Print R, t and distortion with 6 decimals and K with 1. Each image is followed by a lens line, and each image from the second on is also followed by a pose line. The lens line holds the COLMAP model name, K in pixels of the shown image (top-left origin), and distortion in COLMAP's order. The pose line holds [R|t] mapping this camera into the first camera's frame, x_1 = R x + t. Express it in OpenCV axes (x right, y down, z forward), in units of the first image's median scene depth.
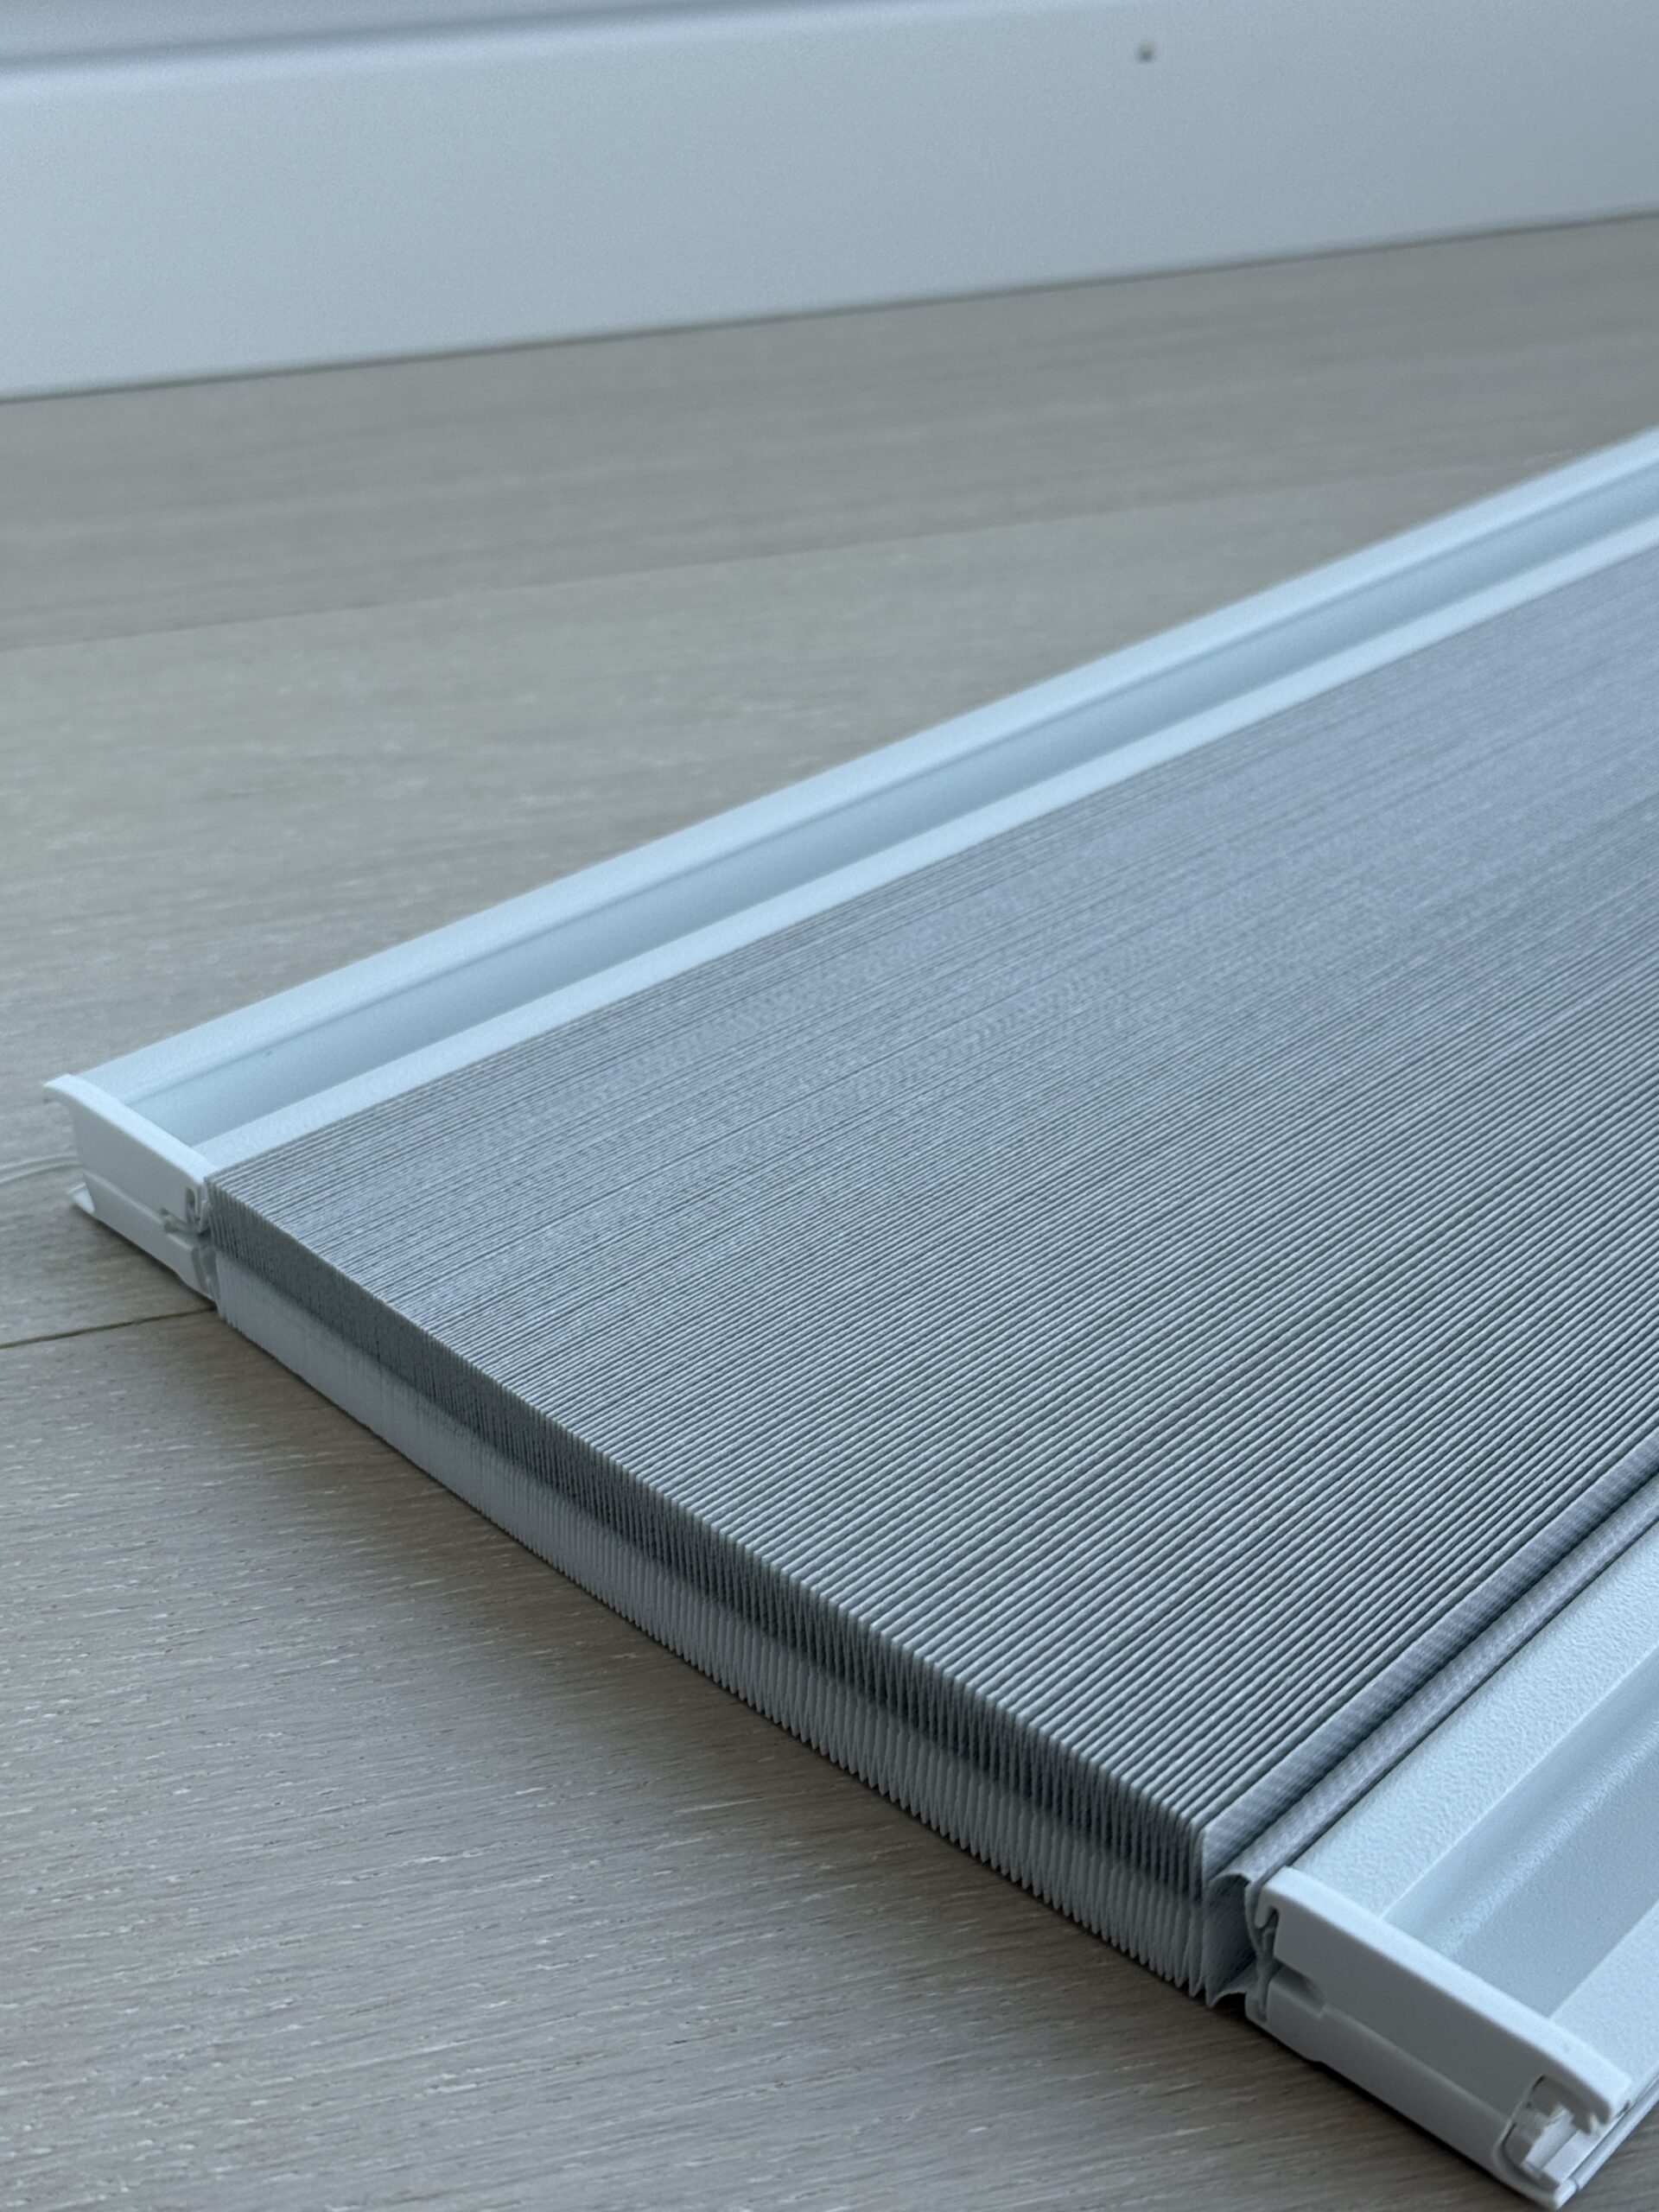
lens RADIAL K [[3395.4, 0, 838.9], [0, 3395.4, 1091.9], [0, 0, 1]] dist [0.117499, 0.000000]
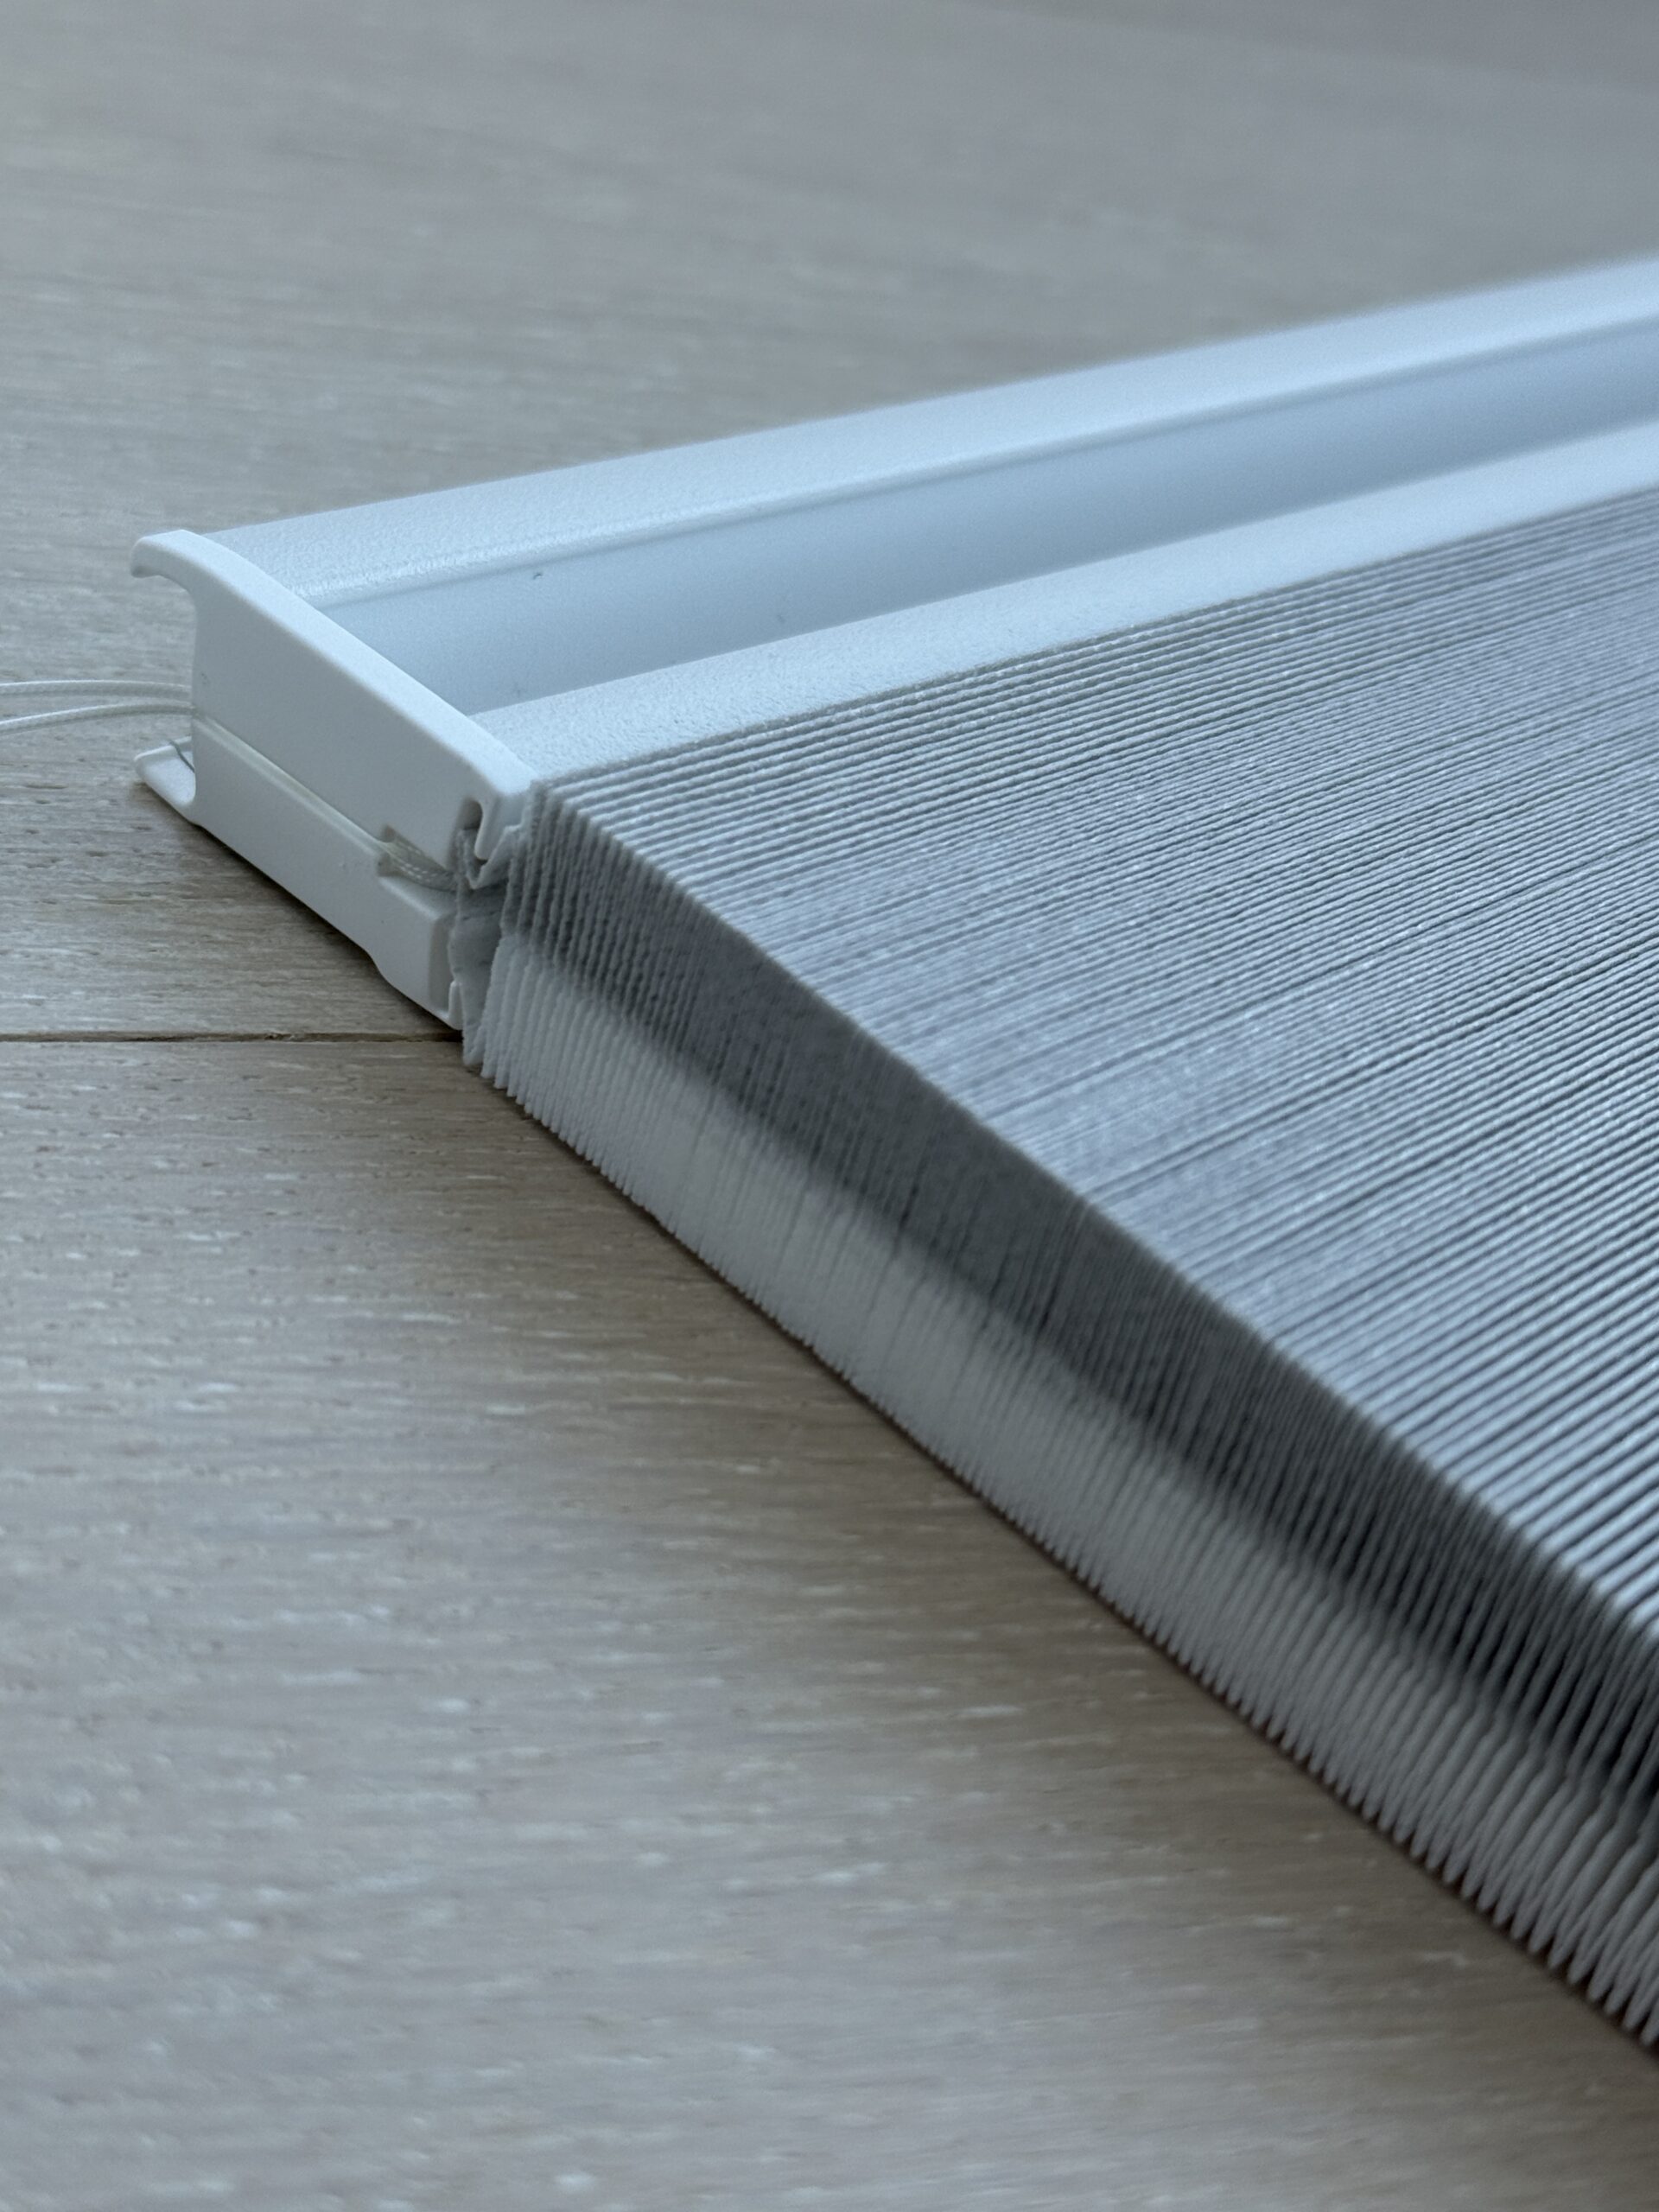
lens RADIAL K [[3395.4, 0, 817.5], [0, 3395.4, 1123.0], [0, 0, 1]] dist [0.117499, 0.000000]
pose [[0.966564, 0.176735, 0.185791, -0.234792], [-0.189796, 0.980288, 0.054892, 0.039526], [-0.172428, -0.088319, 0.981055, 0.515866]]
